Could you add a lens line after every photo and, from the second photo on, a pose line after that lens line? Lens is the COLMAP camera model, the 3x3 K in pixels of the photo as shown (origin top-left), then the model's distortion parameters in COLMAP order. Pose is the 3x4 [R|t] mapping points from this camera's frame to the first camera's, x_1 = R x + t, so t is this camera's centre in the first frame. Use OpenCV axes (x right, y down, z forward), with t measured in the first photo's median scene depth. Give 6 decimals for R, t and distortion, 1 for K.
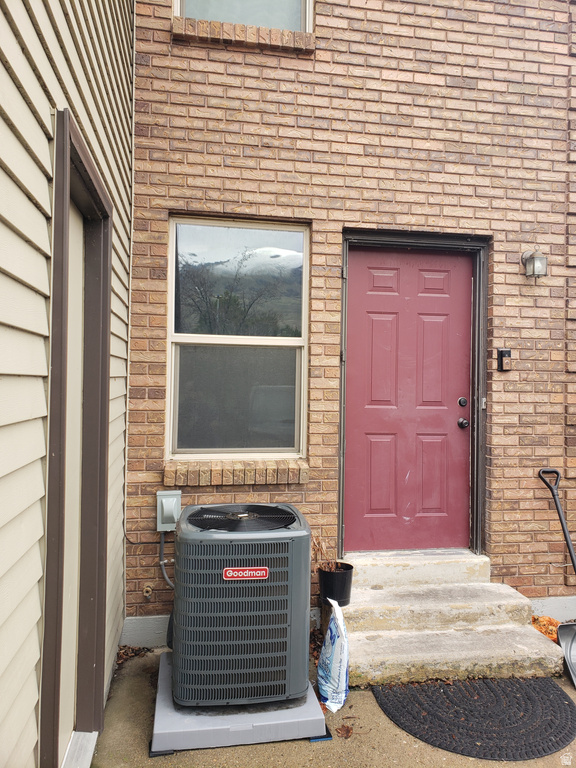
lens RADIAL K [[587.3, 0, 288.0], [0, 587.3, 384.0], [0, 0, 1]] dist [-0.001210, 0.012108]
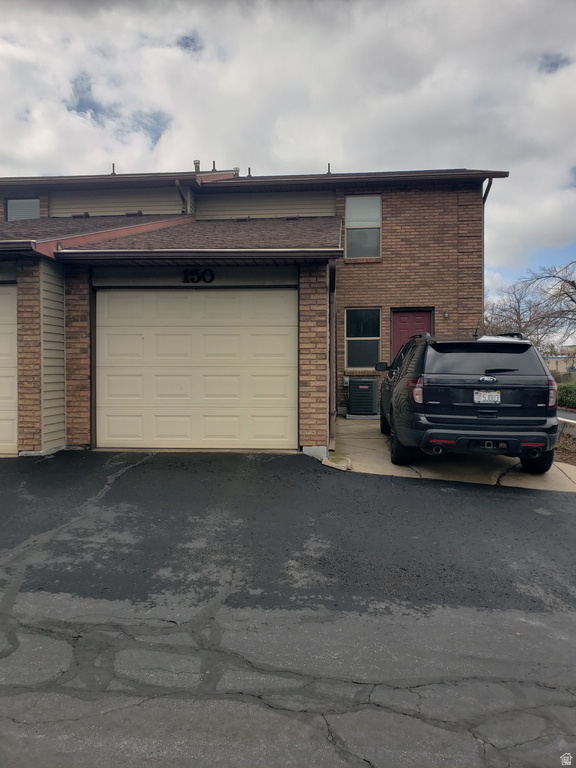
lens RADIAL K [[590.1, 0, 269.3], [0, 590.1, 383.0], [0, 0, 1]] dist [0.034939, 0.002878]
pose [[0.964266, -0.013539, -0.264591, 0.332585], [0.023197, 0.999173, 0.033410, 0.070372], [0.263920, -0.038354, 0.963782, -2.801838]]
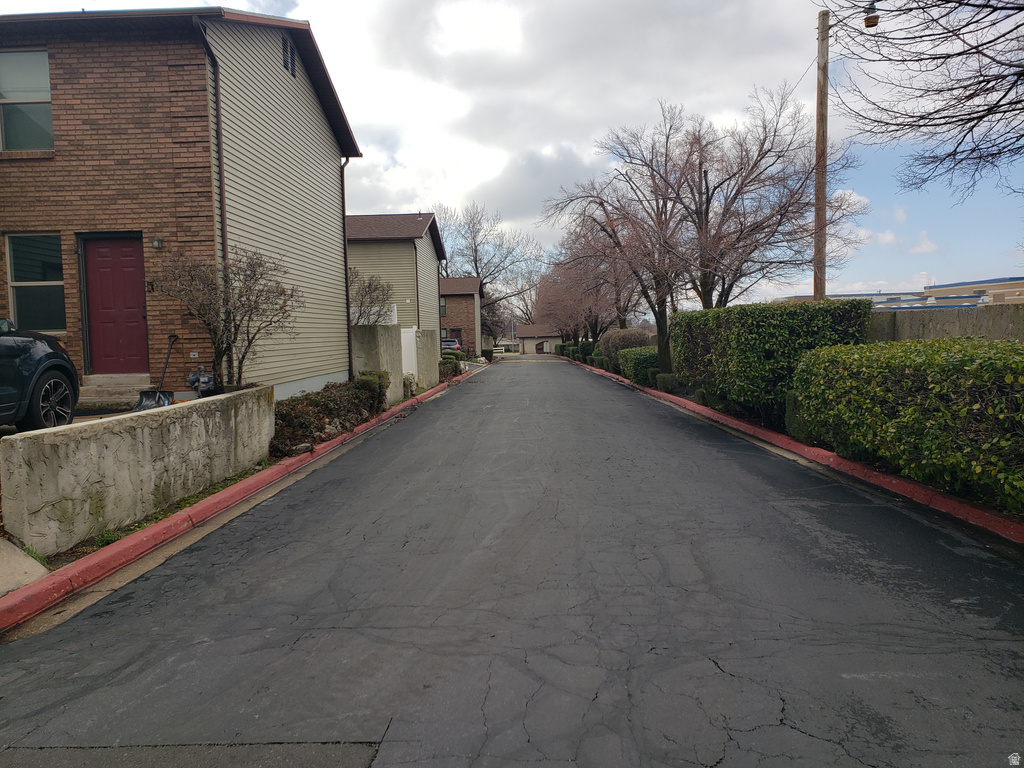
lens RADIAL K [[783.1, 0, 509.6], [0, 783.1, 392.5], [0, 0, 1]] dist [-0.001210, 0.012108]
pose [[0.981091, -0.021795, -0.192317, 2.317127], [0.038868, 0.995584, 0.085450, 0.162464], [0.189605, -0.091310, 0.977605, -1.728504]]
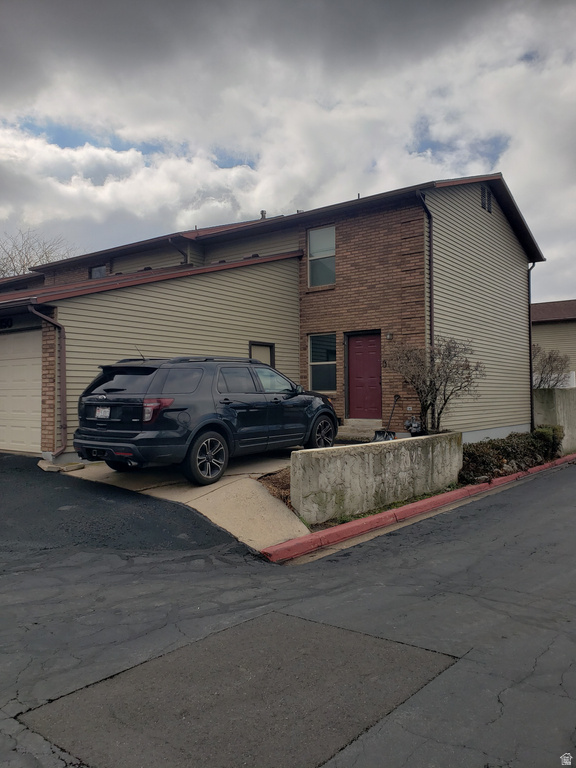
lens RADIAL K [[587.4, 0, 288.0], [0, 587.4, 384.0], [0, 0, 1]] dist [0.042372, -0.001138]
pose [[0.692166, -0.035785, -0.720851, 2.525114], [0.024179, 0.999359, -0.026394, 0.159613], [0.721333, 0.000840, 0.692588, -1.857114]]
